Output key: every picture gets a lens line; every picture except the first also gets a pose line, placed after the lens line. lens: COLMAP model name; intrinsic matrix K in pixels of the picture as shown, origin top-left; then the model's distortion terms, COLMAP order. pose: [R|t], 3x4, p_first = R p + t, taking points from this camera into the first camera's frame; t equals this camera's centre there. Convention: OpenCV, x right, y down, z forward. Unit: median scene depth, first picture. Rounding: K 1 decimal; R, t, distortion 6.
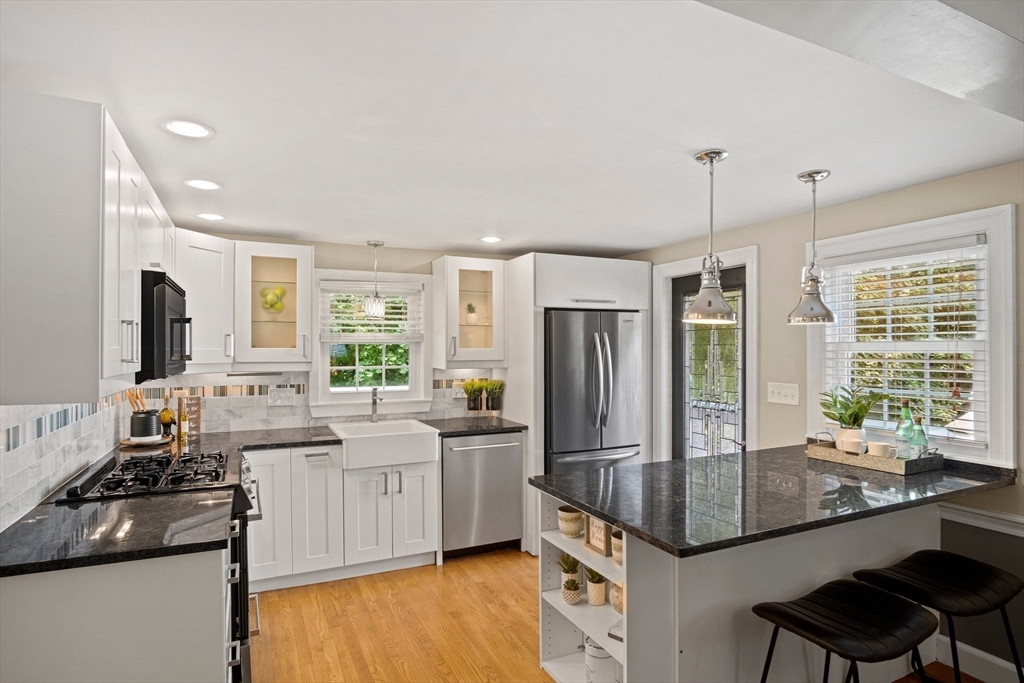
lens RADIAL K [[560.1, 0, 509.8], [0, 560.1, 349.4], [0, 0, 1]] dist [-0.032068, 0.006470]
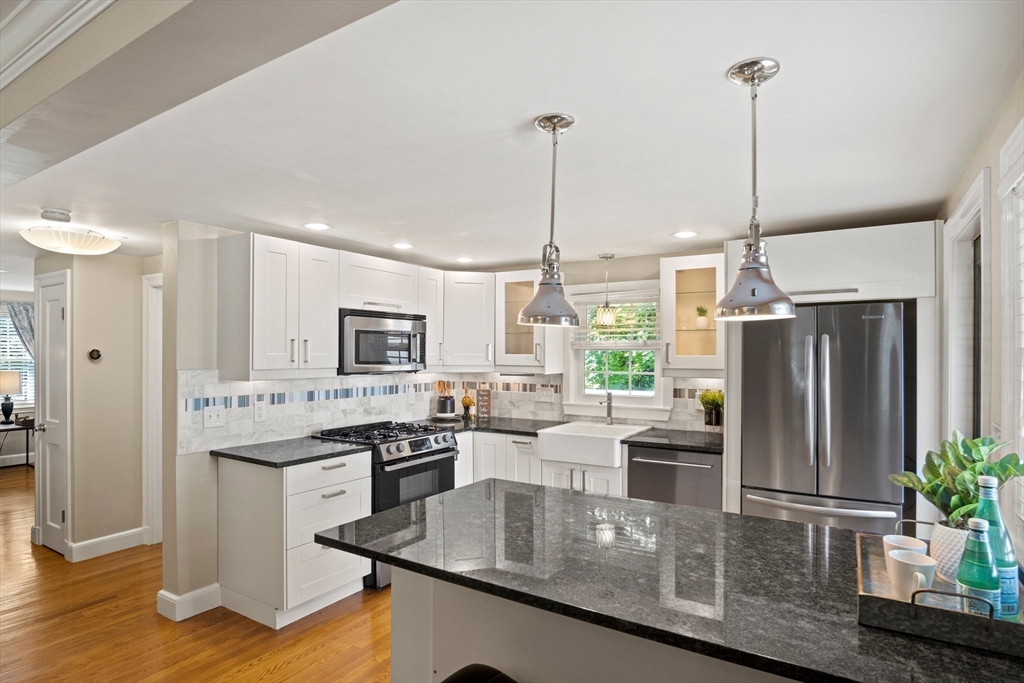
lens RADIAL K [[560.1, 0, 512.1], [0, 560.1, 349.1], [0, 0, 1]] dist [-0.032068, 0.006470]
pose [[0.537998, -0.002697, -0.842942, 0.575206], [-0.005681, 0.999961, -0.006825, -0.004394], [0.842927, 0.008460, 0.537961, 0.286350]]
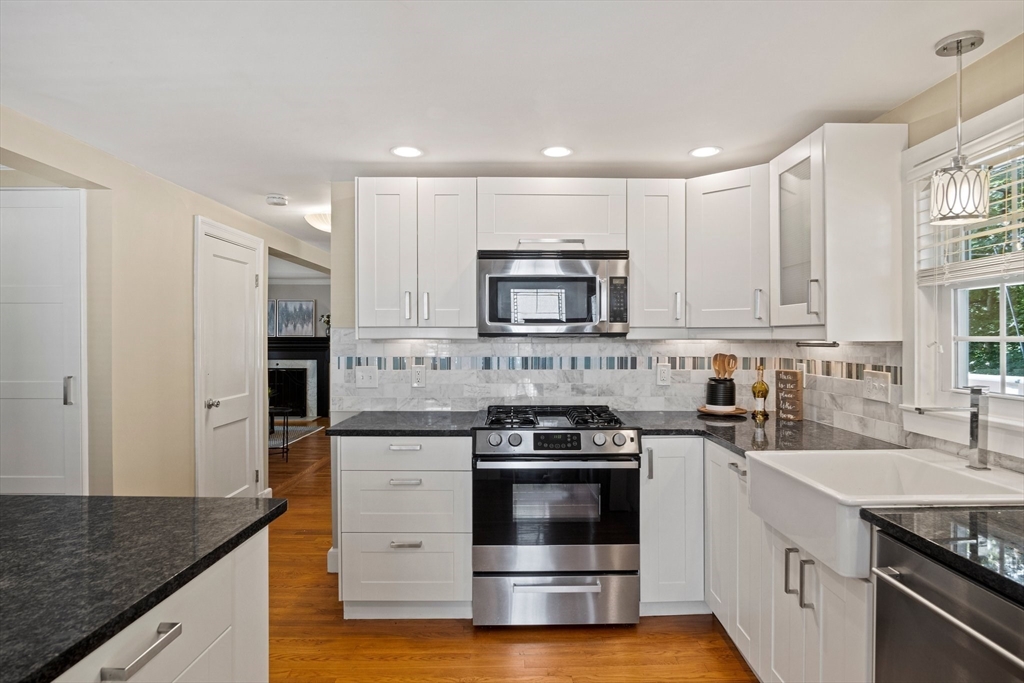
lens RADIAL K [[560.1, 0, 517.2], [0, 560.1, 341.4], [0, 0, 1]] dist [-0.032068, 0.006470]
pose [[-0.410845, 0.008308, -0.911667, 0.285593], [-0.002515, 0.999944, 0.010246, 0.032854], [0.911702, 0.006503, -0.410801, 0.890010]]
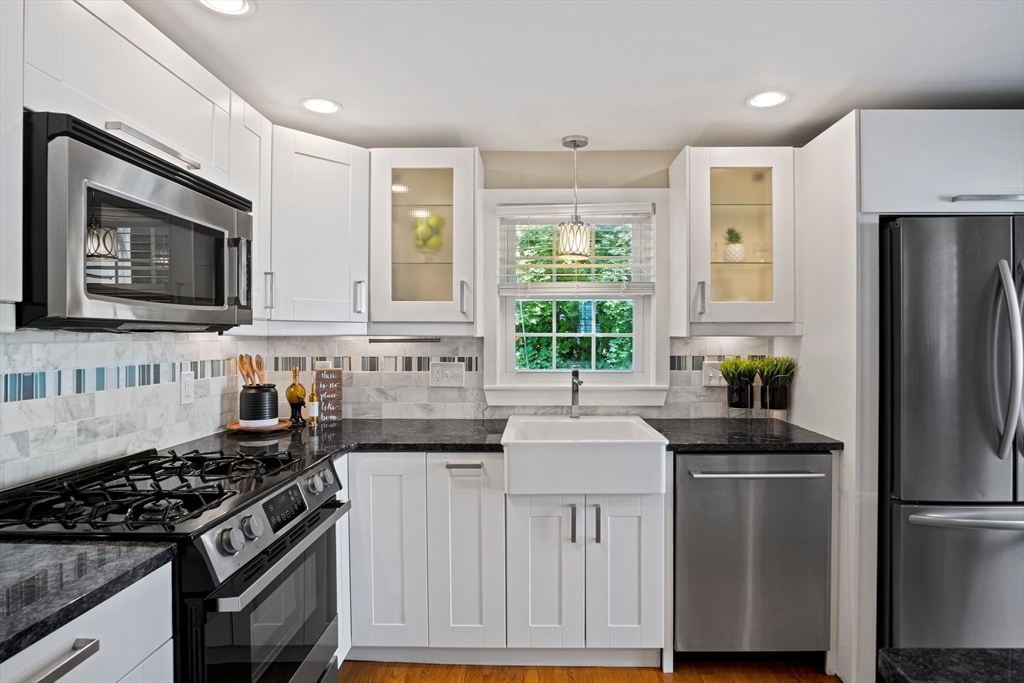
lens RADIAL K [[560.1, 0, 525.3], [0, 560.1, 340.8], [0, 0, 1]] dist [-0.032068, 0.006470]
pose [[0.896598, 0.003234, -0.442833, -0.005454], [-0.002003, 0.999993, 0.003246, 0.040100], [0.442840, -0.002023, 0.896598, 0.405182]]
